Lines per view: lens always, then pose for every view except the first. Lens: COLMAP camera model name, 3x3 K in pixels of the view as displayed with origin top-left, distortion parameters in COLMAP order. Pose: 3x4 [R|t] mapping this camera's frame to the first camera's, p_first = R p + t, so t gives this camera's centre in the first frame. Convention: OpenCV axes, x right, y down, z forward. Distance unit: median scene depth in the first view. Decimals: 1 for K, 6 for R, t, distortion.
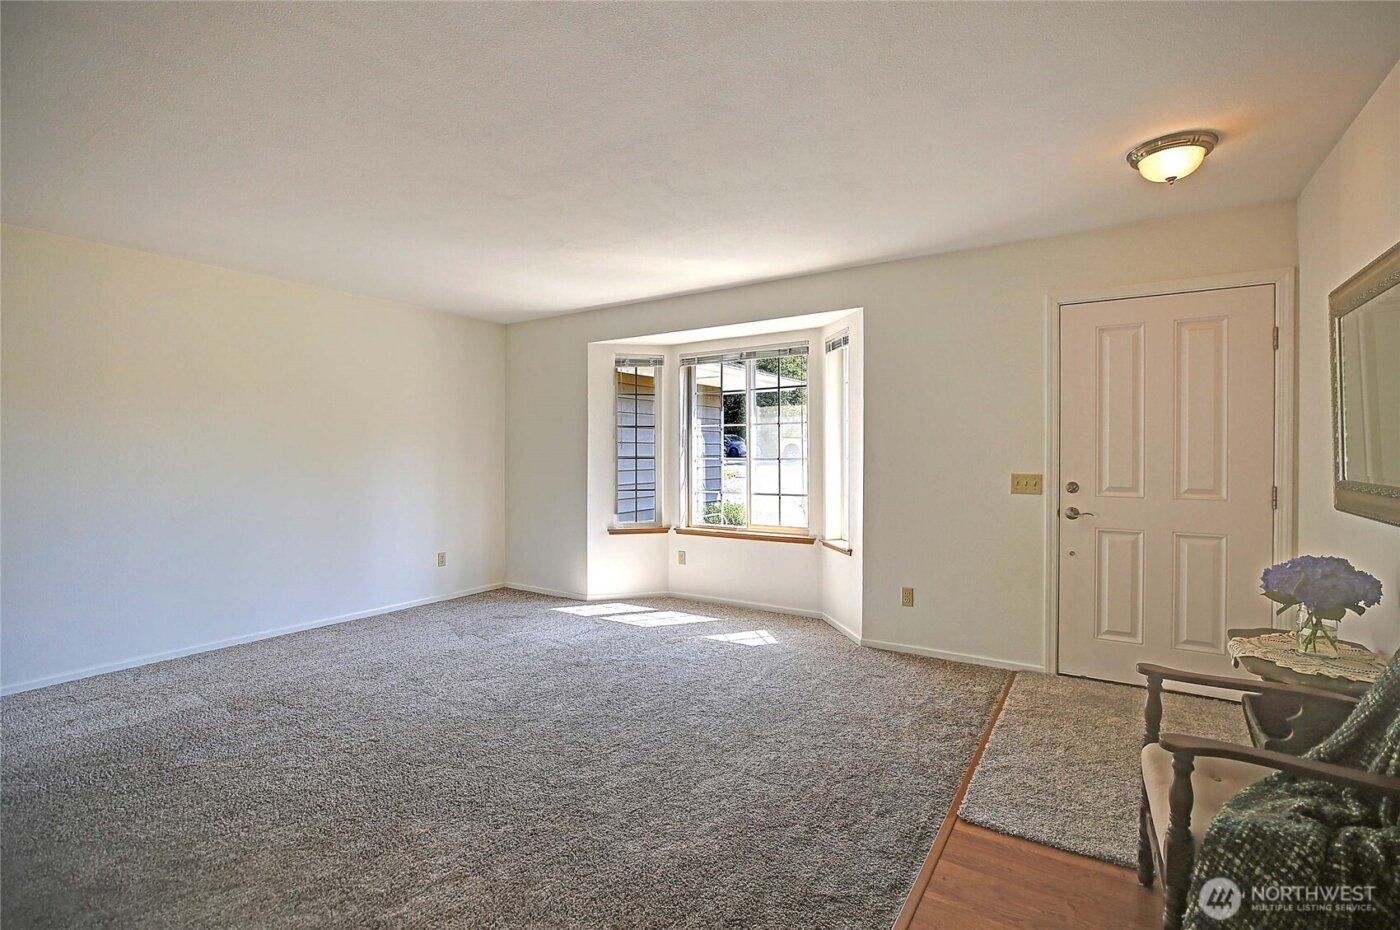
lens RADIAL K [[641.3, 0, 704.9], [0, 641.3, 452.9], [0, 0, 1]] dist [-0.021631, 0.000541]
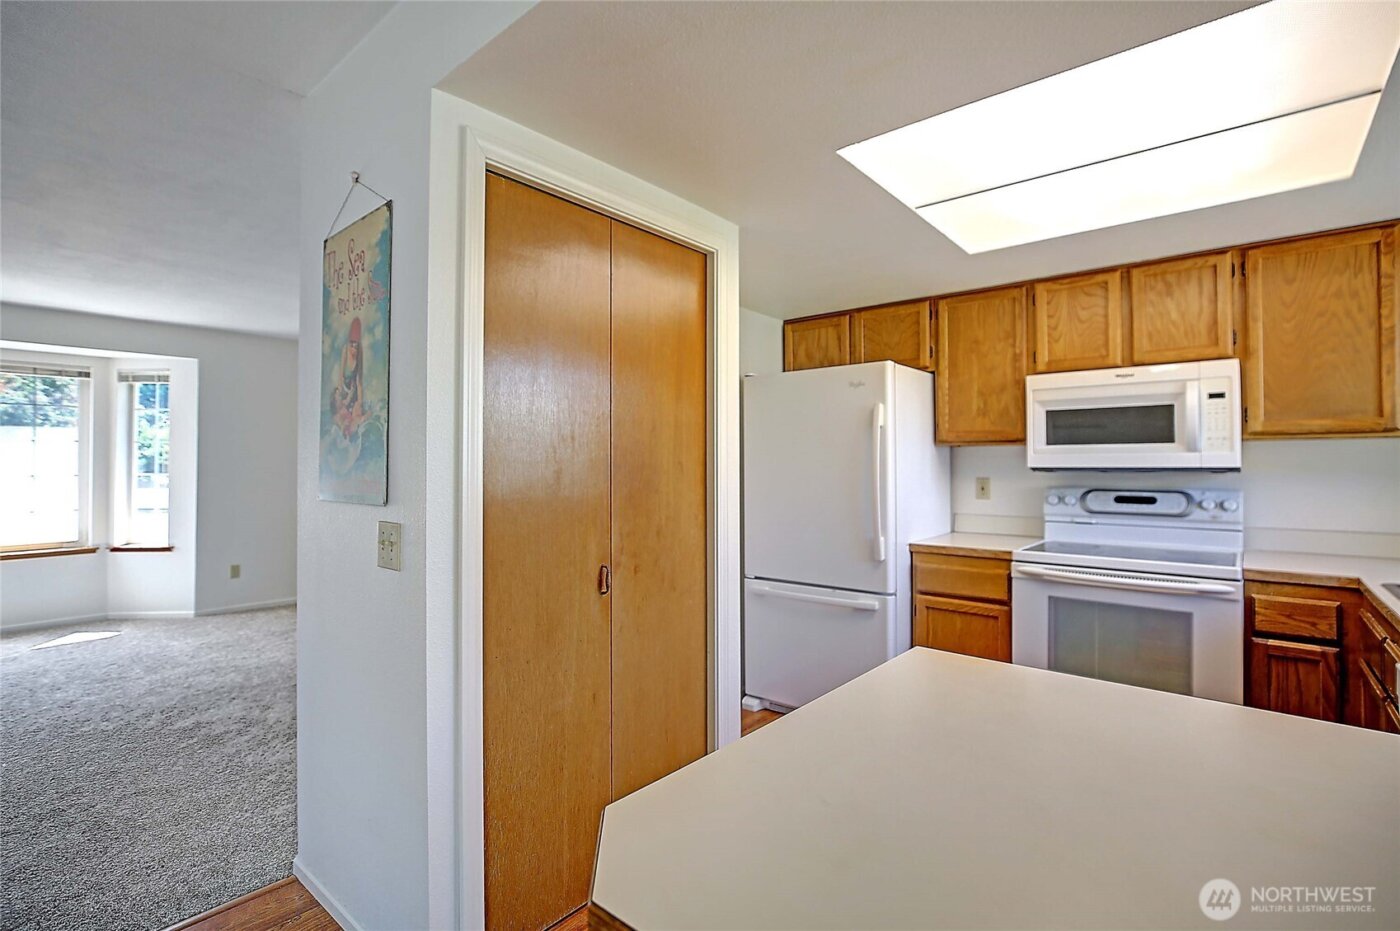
lens RADIAL K [[641.3, 0, 704.9], [0, 641.3, 453.4], [0, 0, 1]] dist [-0.021631, 0.000541]
pose [[0.135520, 0.017671, 0.990617, -0.894295], [0.001365, 0.999837, -0.018022, -0.007646], [-0.990774, 0.003794, 0.135474, -0.208325]]
